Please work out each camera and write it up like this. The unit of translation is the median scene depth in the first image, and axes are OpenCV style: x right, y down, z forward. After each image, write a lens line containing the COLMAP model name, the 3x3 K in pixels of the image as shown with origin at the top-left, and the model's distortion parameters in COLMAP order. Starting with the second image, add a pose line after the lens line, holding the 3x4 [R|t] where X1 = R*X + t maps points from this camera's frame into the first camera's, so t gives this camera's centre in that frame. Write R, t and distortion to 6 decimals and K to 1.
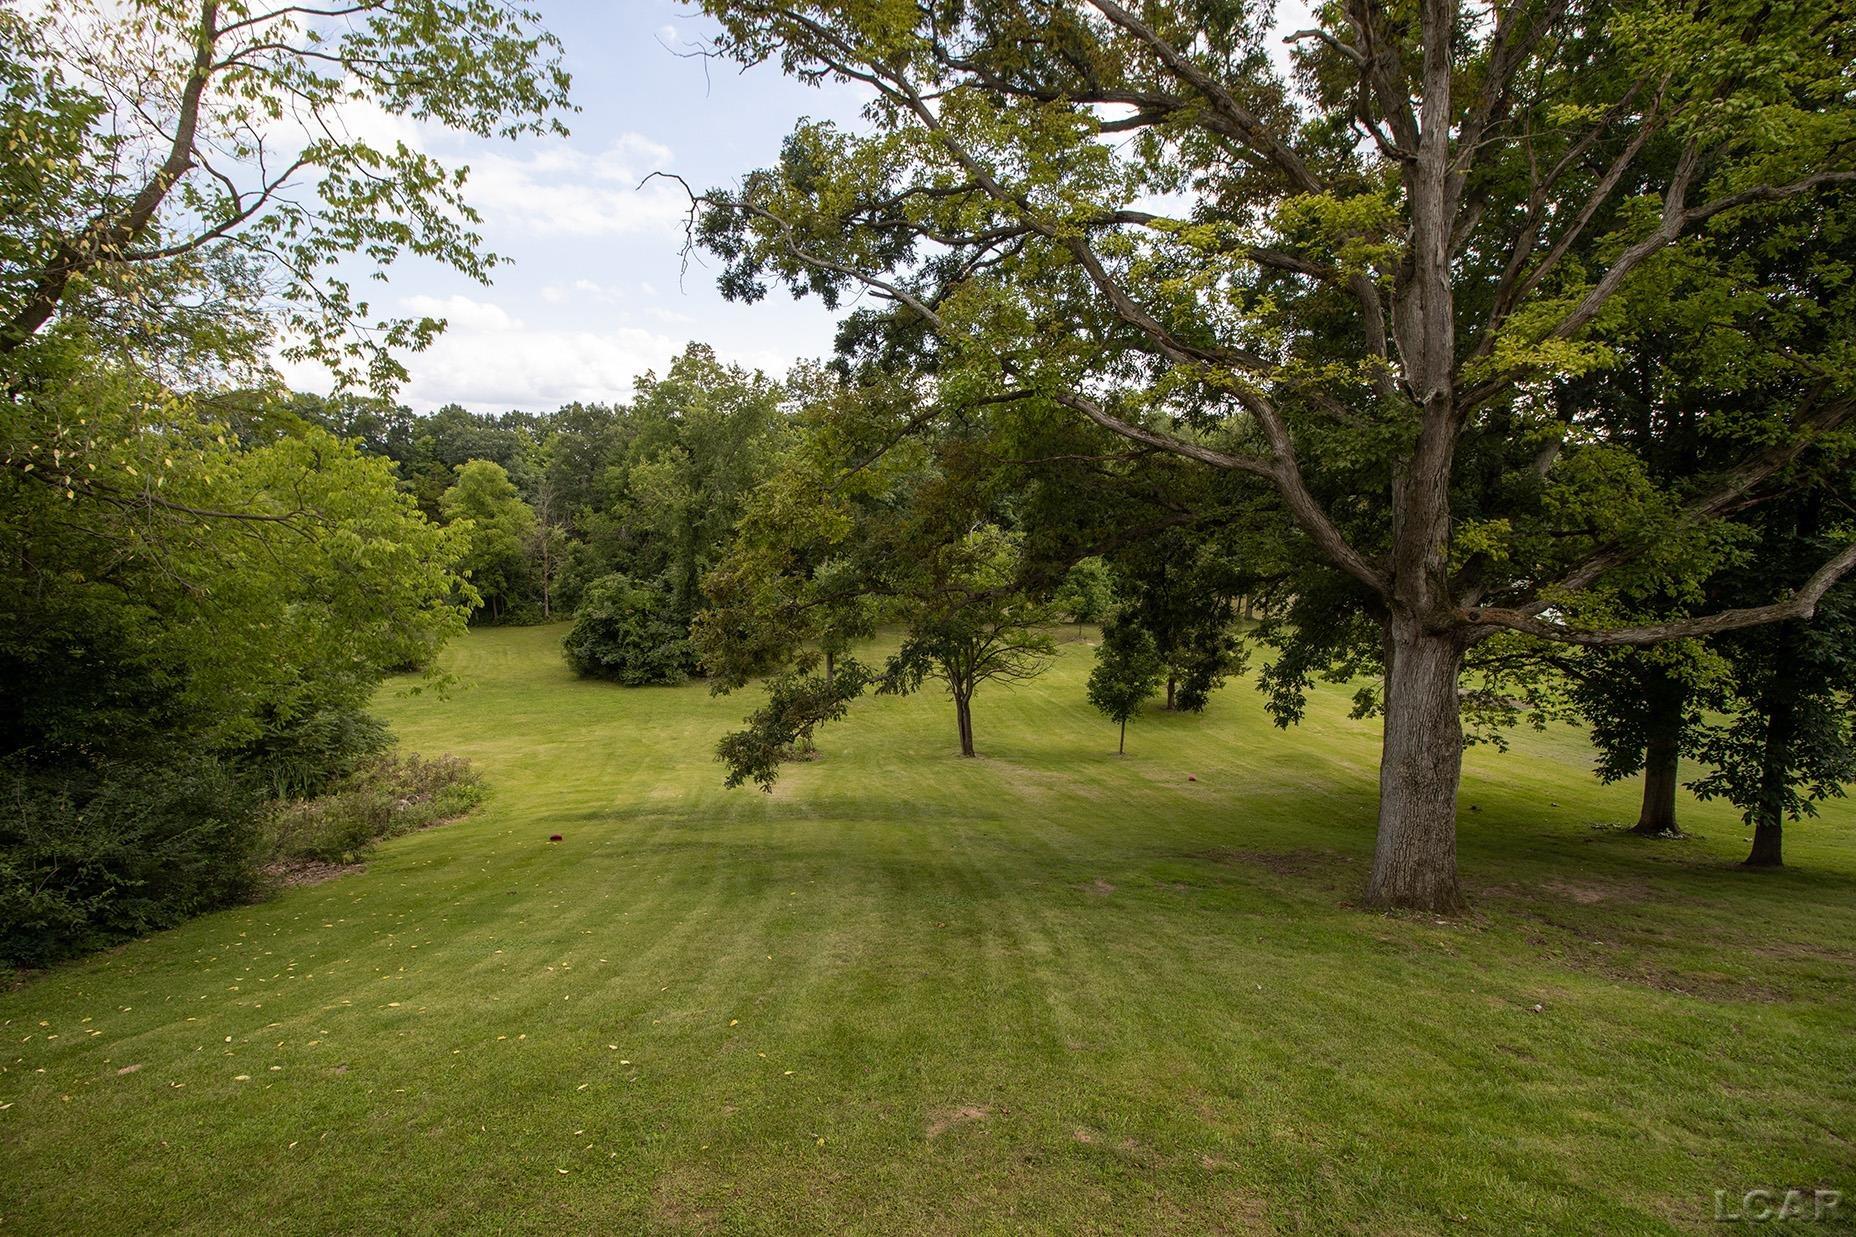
lens RADIAL K [[867.6, 0, 931.2], [0, 867.6, 612.7], [0, 0, 1]] dist [0.001853, 0.000100]
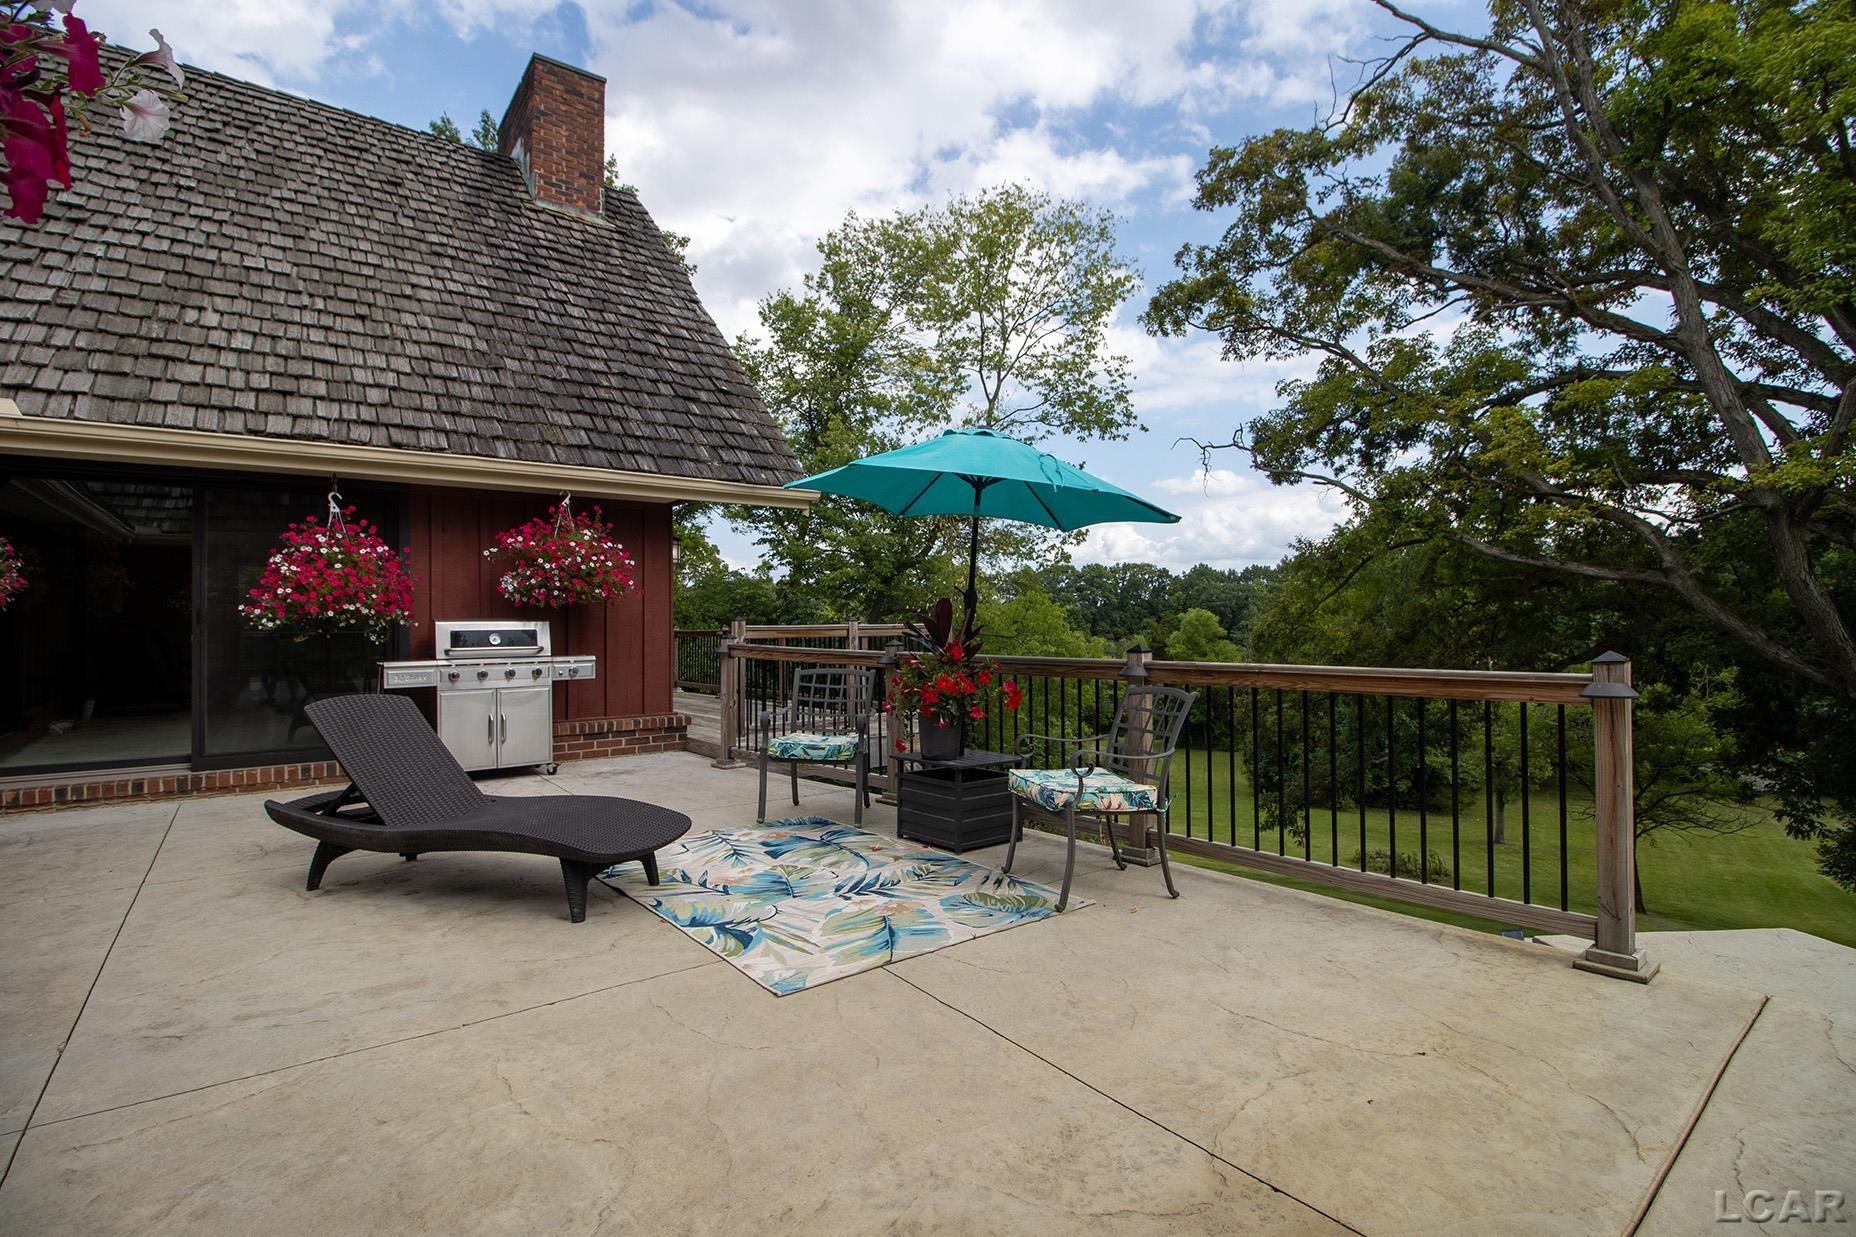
lens RADIAL K [[867.6, 0, 926.8], [0, 867.6, 621.6], [0, 0, 1]] dist [0.001853, 0.000100]
pose [[0.687209, -0.026846, -0.725963, 0.082123], [-0.089115, 0.988654, -0.120918, 0.018152], [0.720973, 0.147791, 0.677020, -0.074433]]
